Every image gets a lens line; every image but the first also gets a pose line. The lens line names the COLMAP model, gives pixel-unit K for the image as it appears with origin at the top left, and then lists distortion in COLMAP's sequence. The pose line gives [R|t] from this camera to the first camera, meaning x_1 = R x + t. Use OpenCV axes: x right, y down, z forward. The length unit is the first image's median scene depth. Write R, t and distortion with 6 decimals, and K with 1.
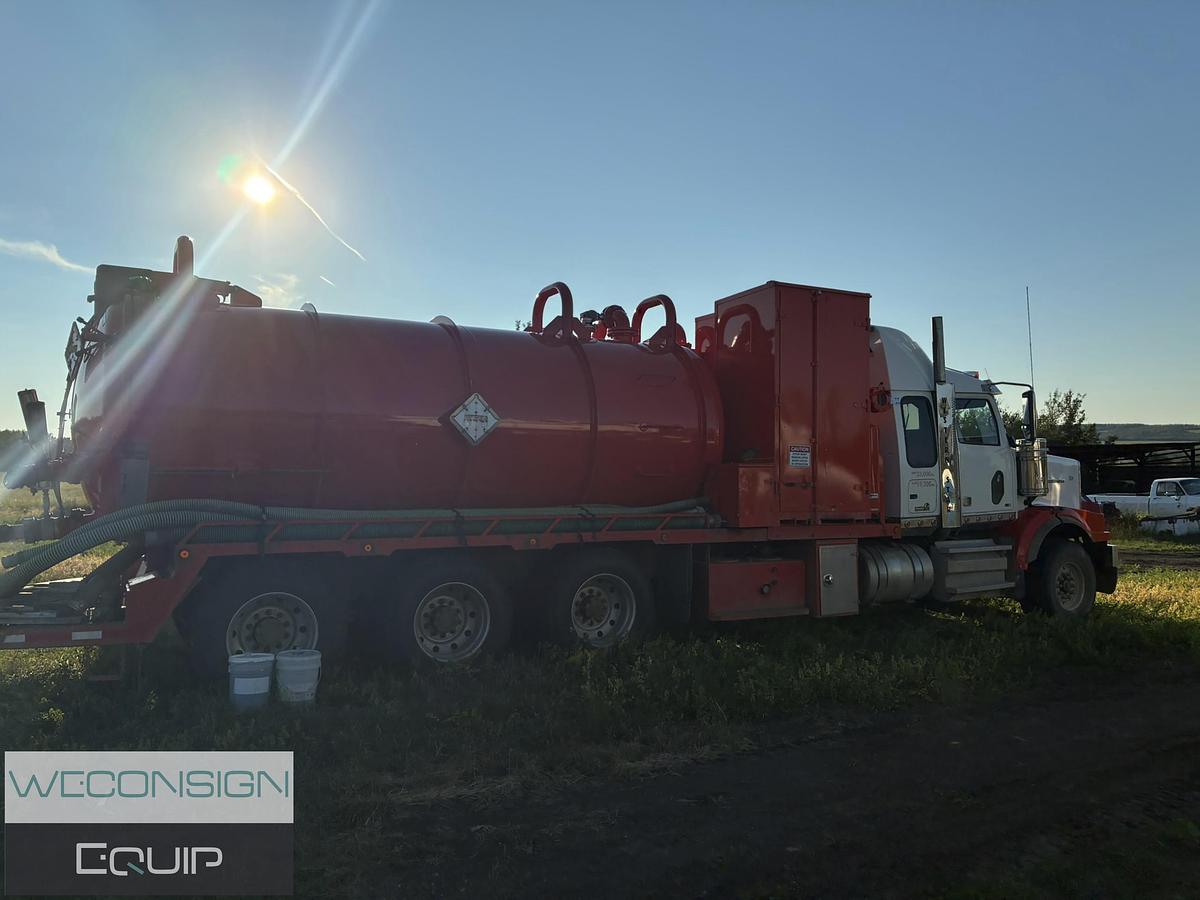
lens RADIAL K [[919.5, 0, 594.8], [0, 919.5, 449.0], [0, 0, 1]] dist [0.050819, -0.008690]
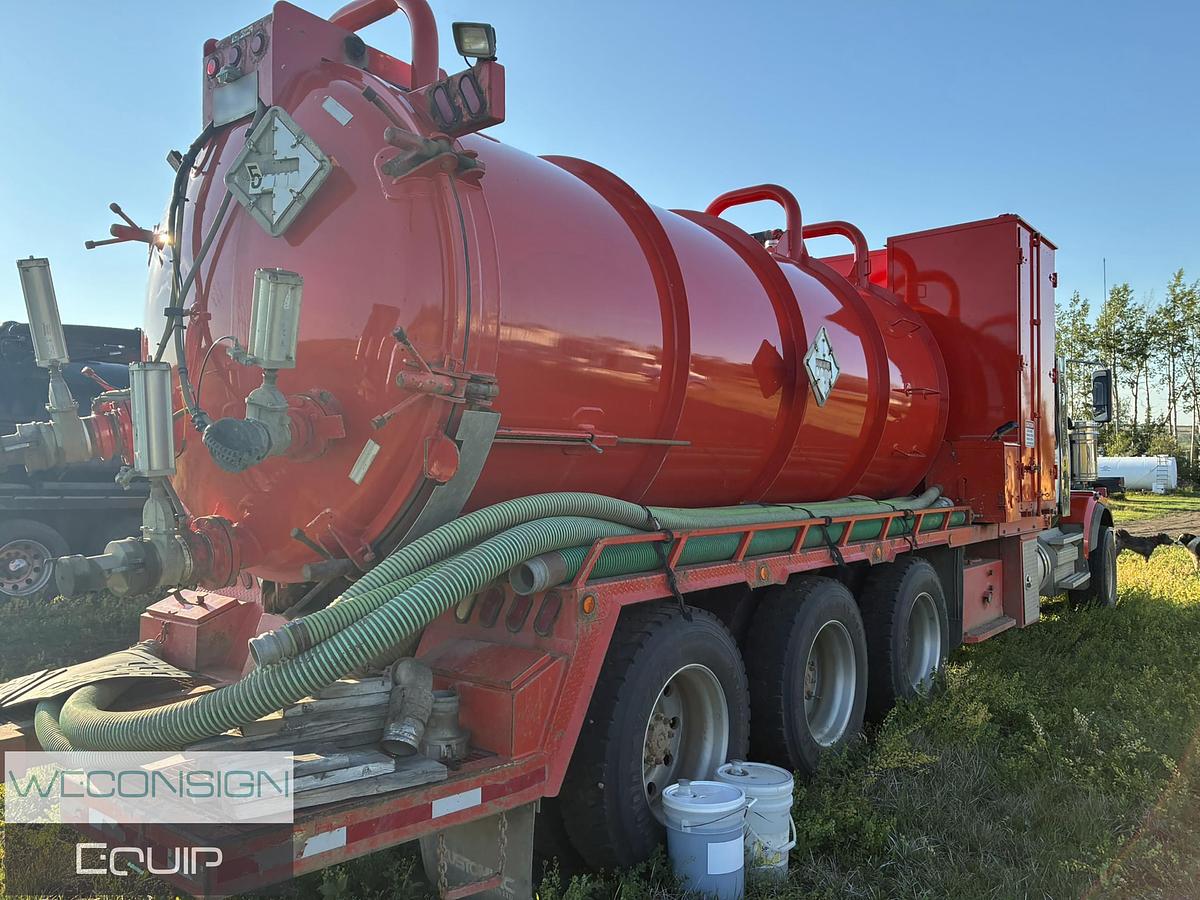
lens RADIAL K [[919.5, 0, 594.8], [0, 919.5, 449.0], [0, 0, 1]] dist [0.050819, -0.008690]
pose [[0.917651, 0.008835, 0.397289, -0.548677], [-0.014111, 0.999847, 0.010357, 0.022254], [-0.397137, -0.015110, 0.917635, 0.479054]]
